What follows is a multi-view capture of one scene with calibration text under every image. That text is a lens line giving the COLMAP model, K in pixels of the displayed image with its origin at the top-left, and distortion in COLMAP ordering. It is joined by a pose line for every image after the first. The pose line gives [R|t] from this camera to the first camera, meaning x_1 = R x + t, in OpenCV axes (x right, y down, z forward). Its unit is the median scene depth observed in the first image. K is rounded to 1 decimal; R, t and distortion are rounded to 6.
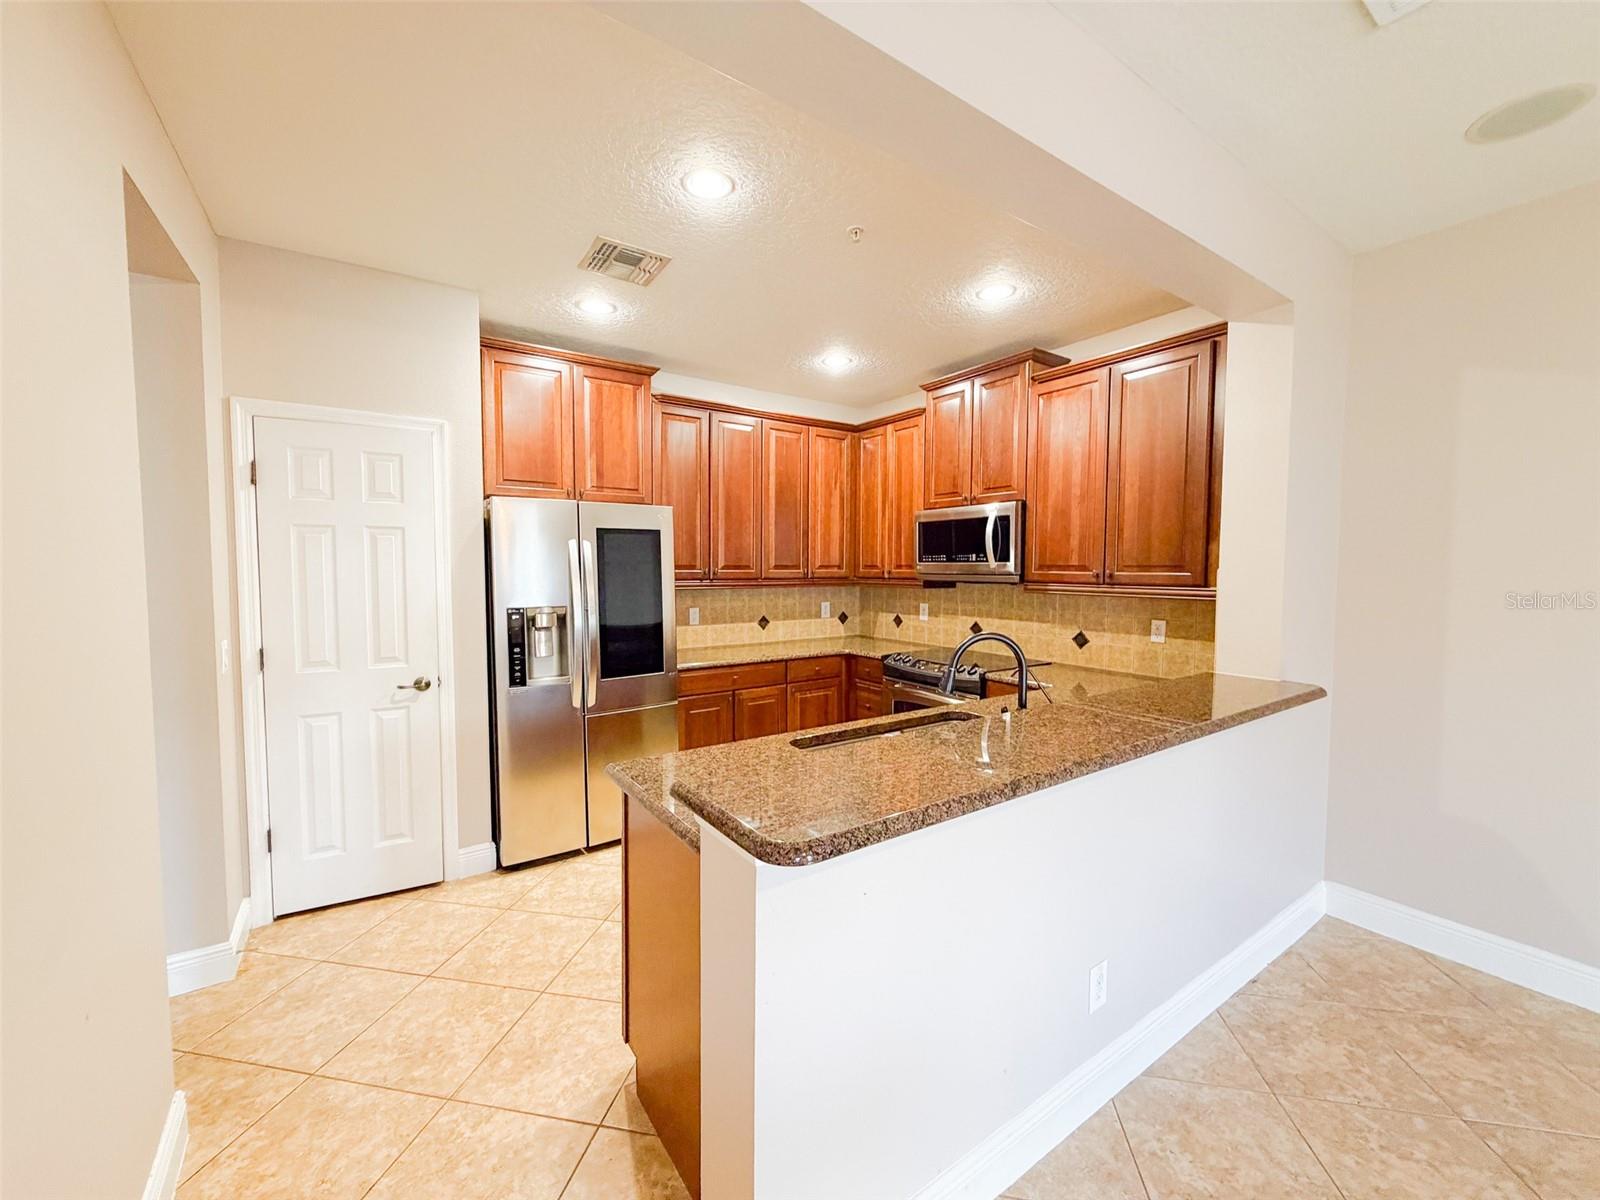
lens RADIAL K [[633.7, 0, 796.0], [0, 633.7, 600.0], [0, 0, 1]] dist [-0.001954, -0.000044]
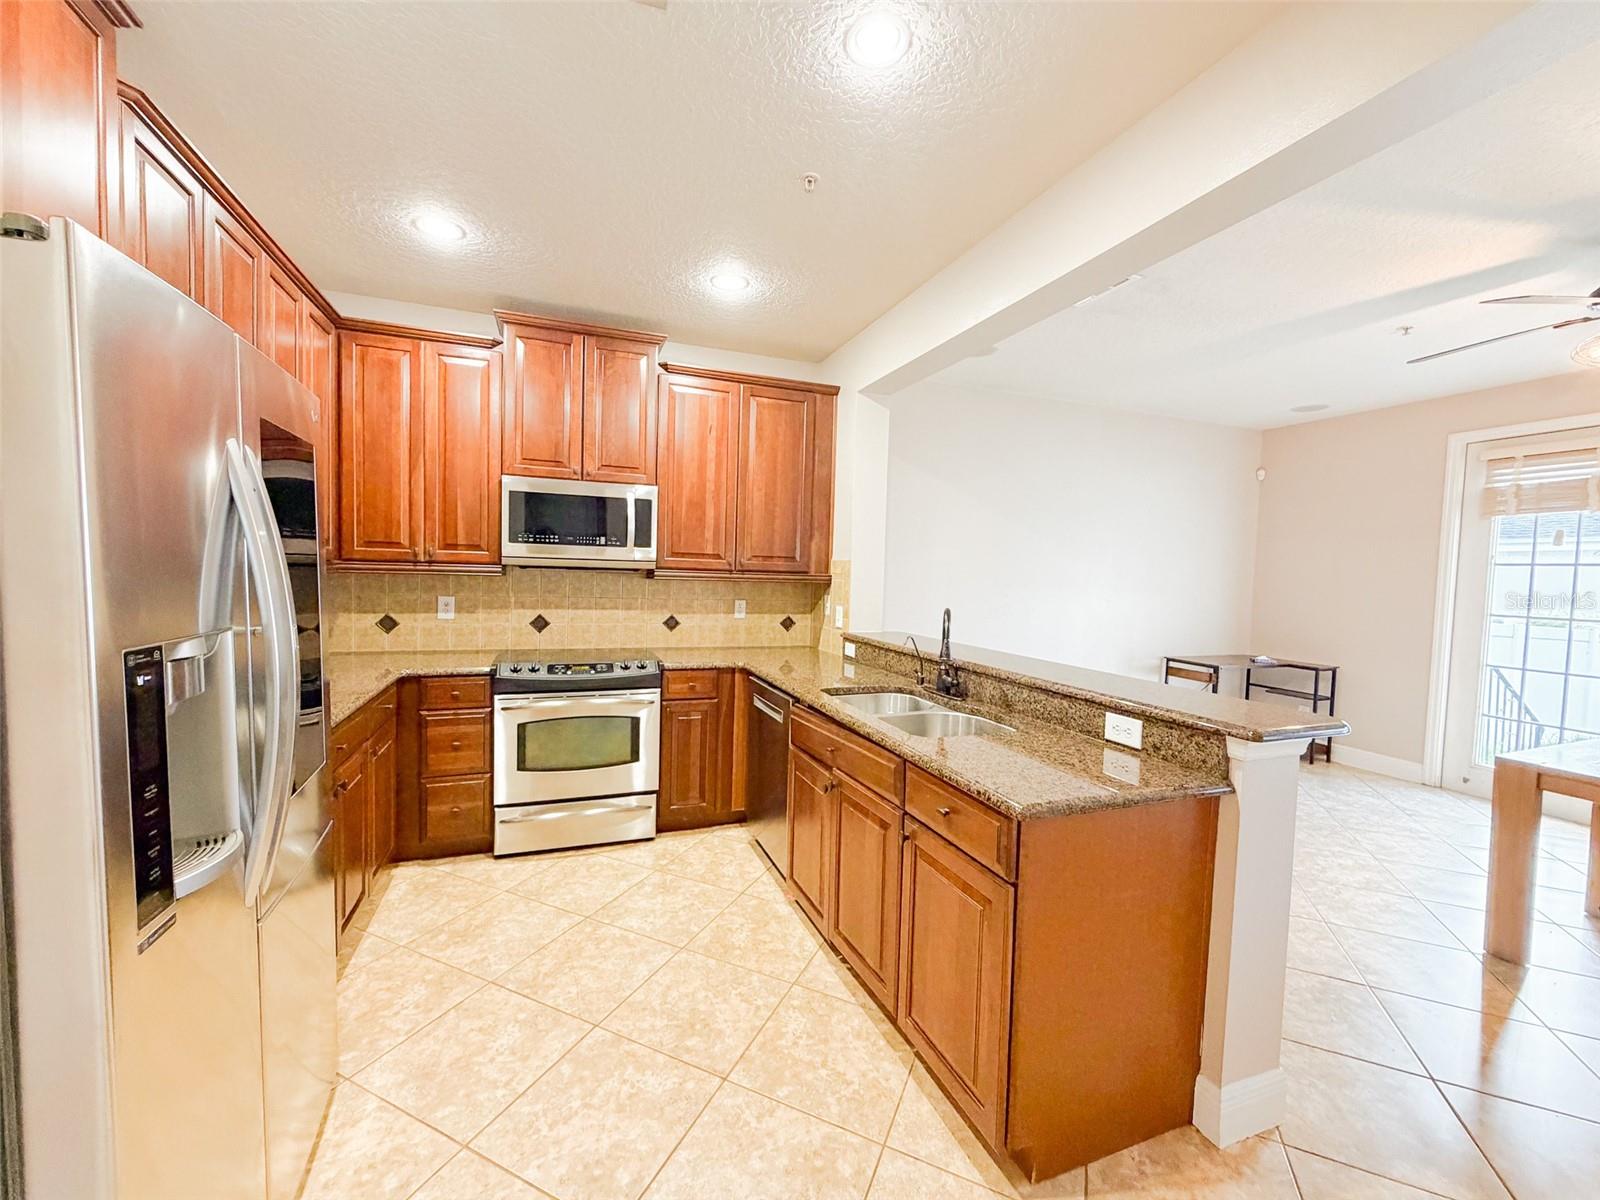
lens RADIAL K [[633.7, 0, 794.3], [0, 633.7, 598.7], [0, 0, 1]] dist [-0.001954, -0.000044]
pose [[0.241545, -0.039132, 0.969600, -0.524298], [0.023272, 0.999133, 0.034526, -0.010112], [-0.970110, 0.014225, 0.242246, 0.521452]]
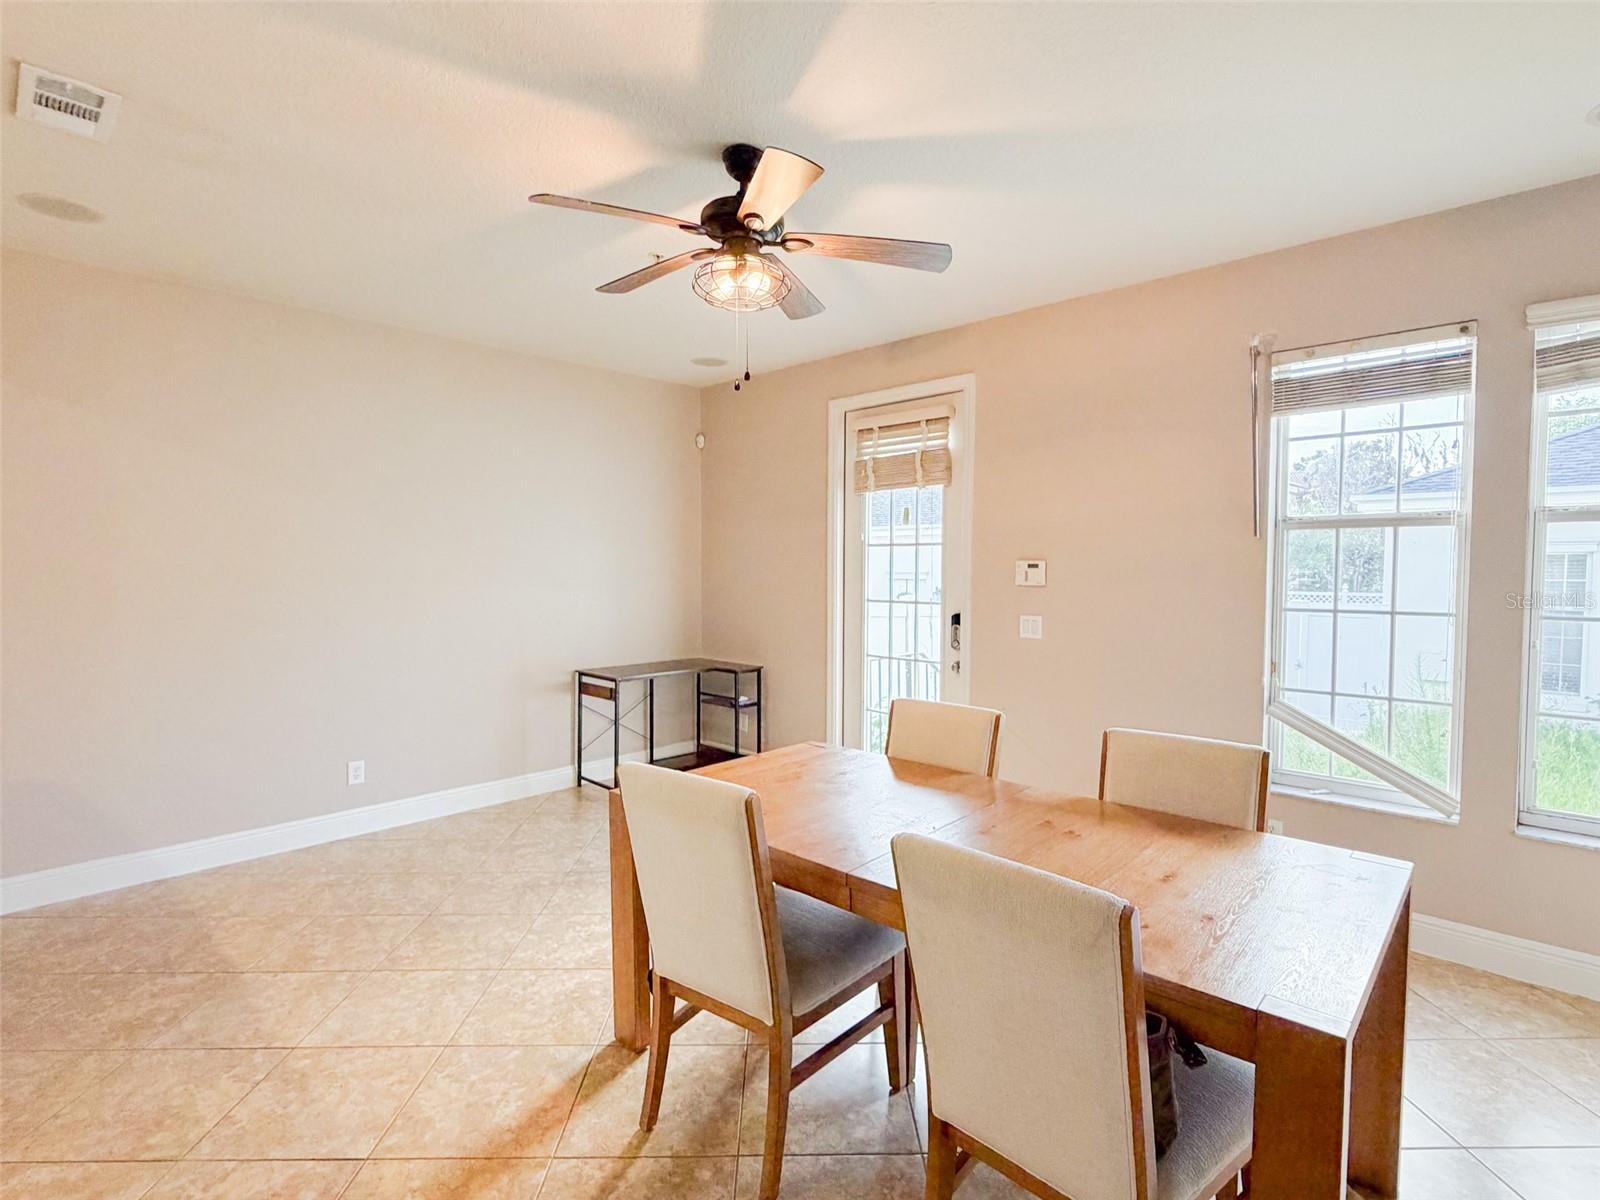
lens RADIAL K [[796.0, 0, 796.3], [0, 796.0, 604.4], [0, 0, 1]] dist [0.003333, 0.000931]
pose [[-0.202647, -0.047629, 0.978093, -0.378503], [0.049562, 0.997038, 0.058820, 0.011506], [-0.977997, 0.060396, -0.199687, -0.048429]]
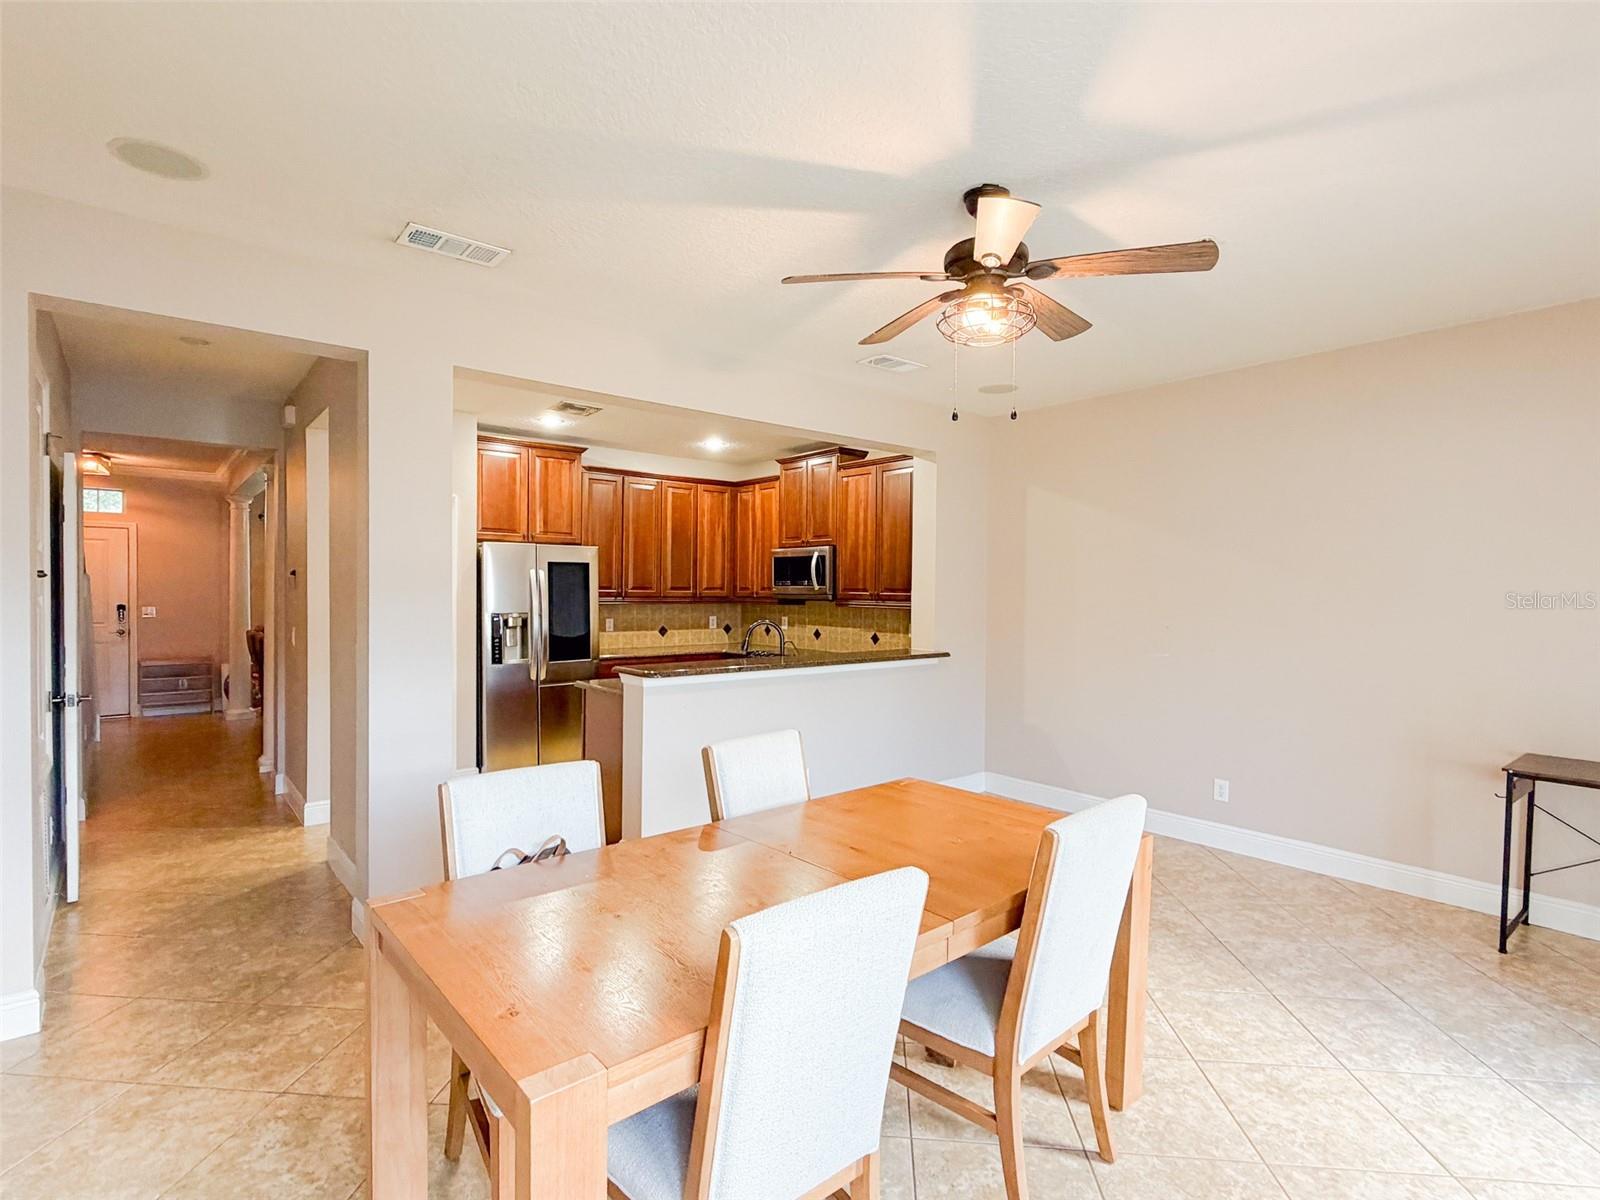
lens RADIAL K [[796.0, 0, 795.3], [0, 796.0, 609.6], [0, 0, 1]] dist [0.003333, 0.000931]
pose [[0.995886, 0.005465, 0.090451, 0.090270], [-0.003012, 0.999624, -0.027240, 0.044506], [-0.090566, 0.026855, 0.995528, -0.824713]]
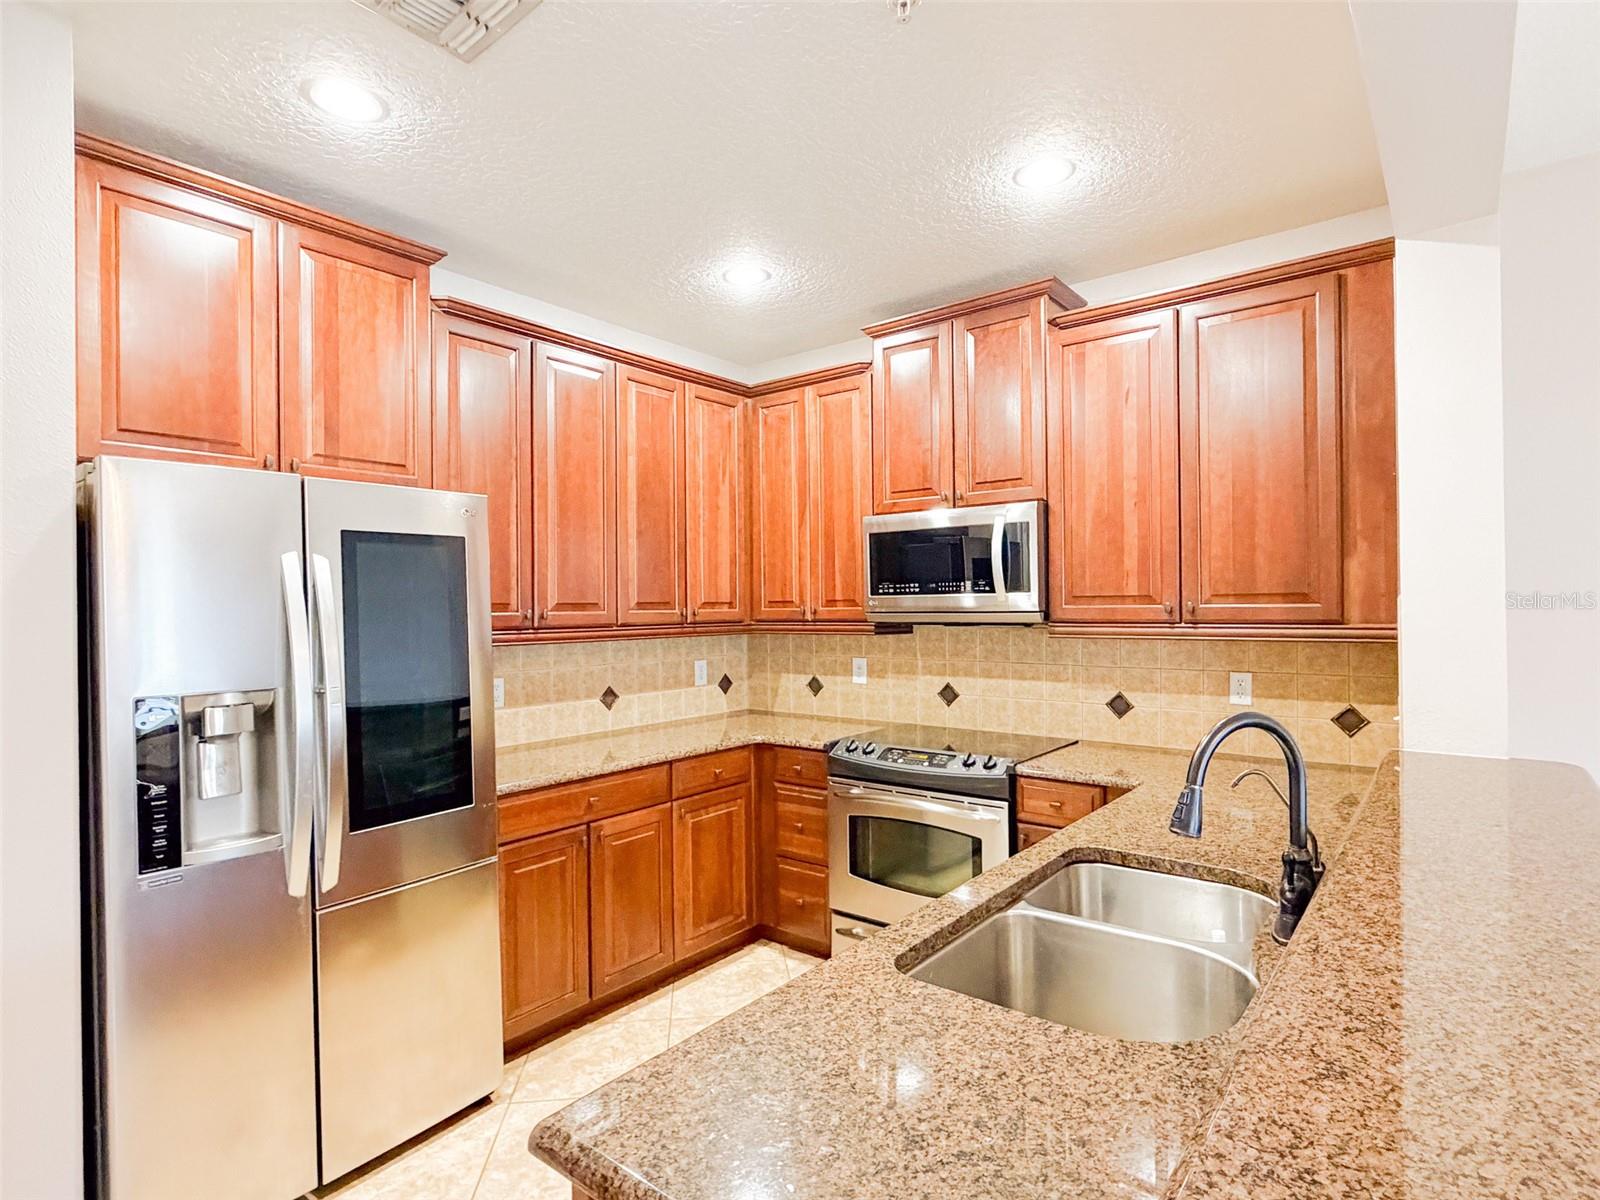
lens RADIAL K [[836.6, 0, 799.4], [0, 836.6, 604.5], [0, 0, 1]] dist [0.000623, -0.003045]
pose [[0.955710, -0.012309, 0.294053, -0.141054], [0.028957, 0.998210, -0.052329, -0.008021], [-0.292882, 0.058526, 0.954356, 0.225992]]
